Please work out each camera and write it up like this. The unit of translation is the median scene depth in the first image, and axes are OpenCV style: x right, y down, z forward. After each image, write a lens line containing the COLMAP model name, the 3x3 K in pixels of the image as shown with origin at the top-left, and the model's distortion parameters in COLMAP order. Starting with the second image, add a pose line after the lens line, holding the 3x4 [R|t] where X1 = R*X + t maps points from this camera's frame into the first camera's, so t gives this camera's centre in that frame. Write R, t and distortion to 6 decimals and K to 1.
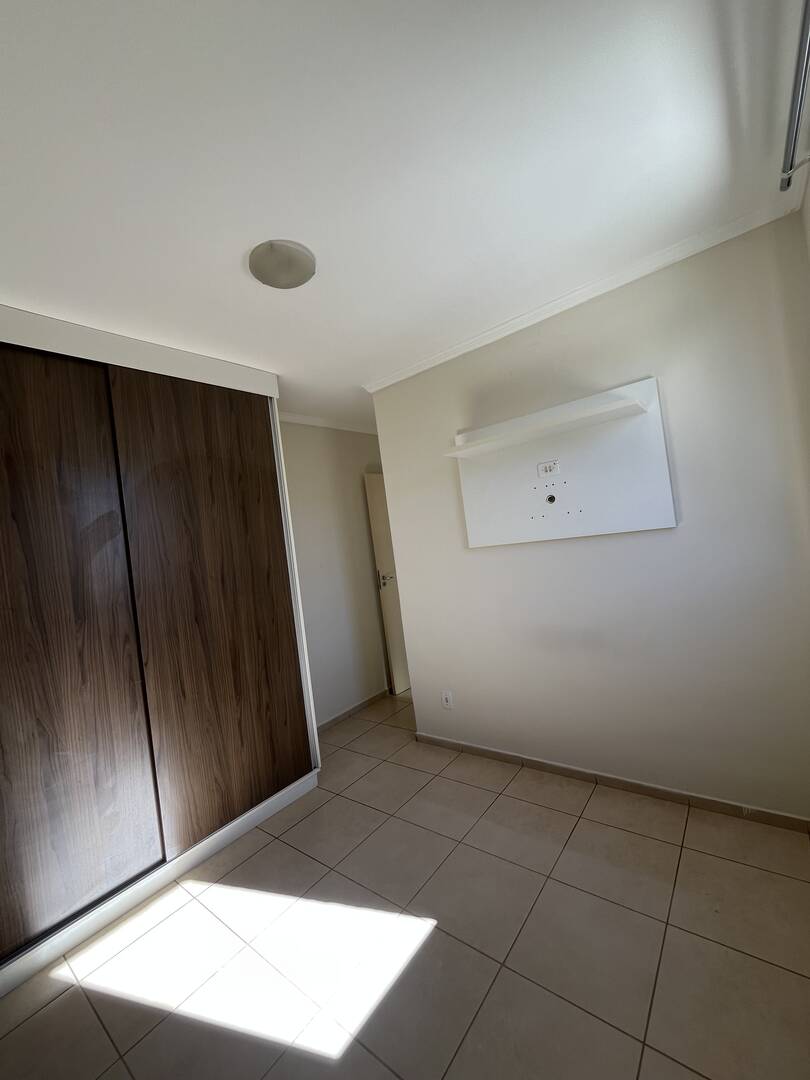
lens RADIAL K [[435.7, 0, 405.3], [0, 435.7, 541.9], [0, 0, 1]] dist [0.001785, -0.000072]
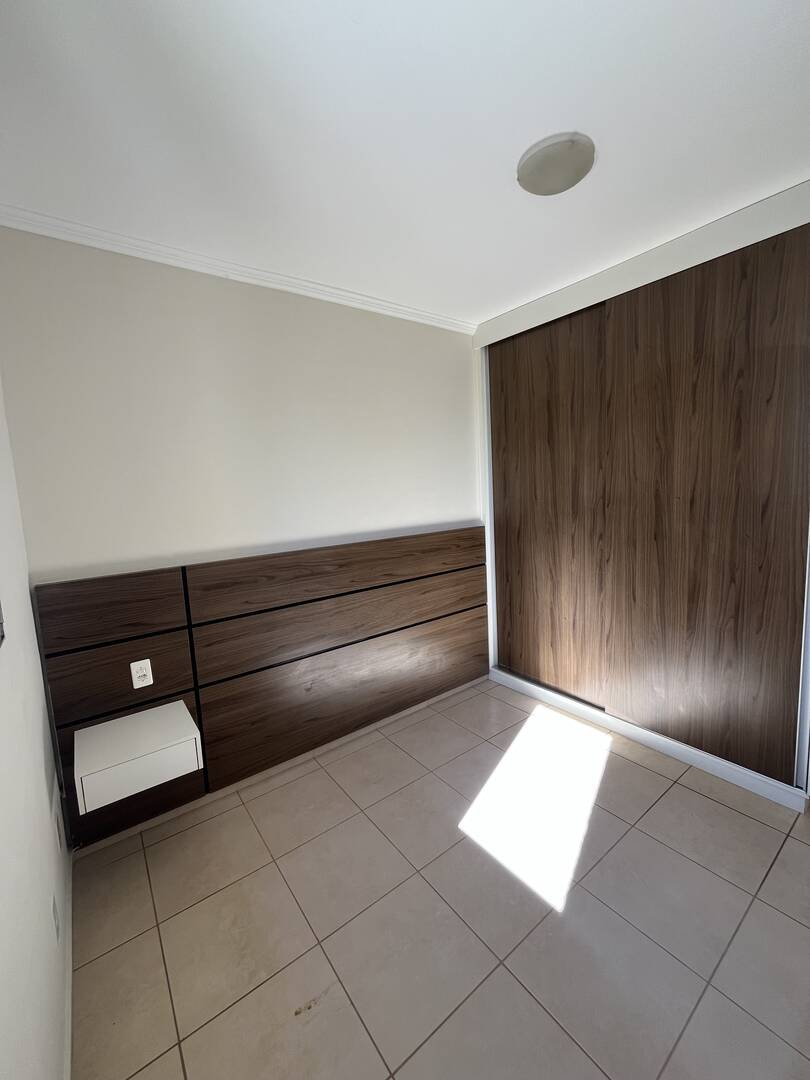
lens RADIAL K [[435.7, 0, 403.5], [0, 435.7, 533.6], [0, 0, 1]] dist [0.001785, -0.000072]
pose [[-0.234144, 0.243523, -0.941208, 0.591661], [0.074714, 0.969764, 0.232325, -0.105746], [0.969327, -0.015924, -0.245259, 0.656977]]
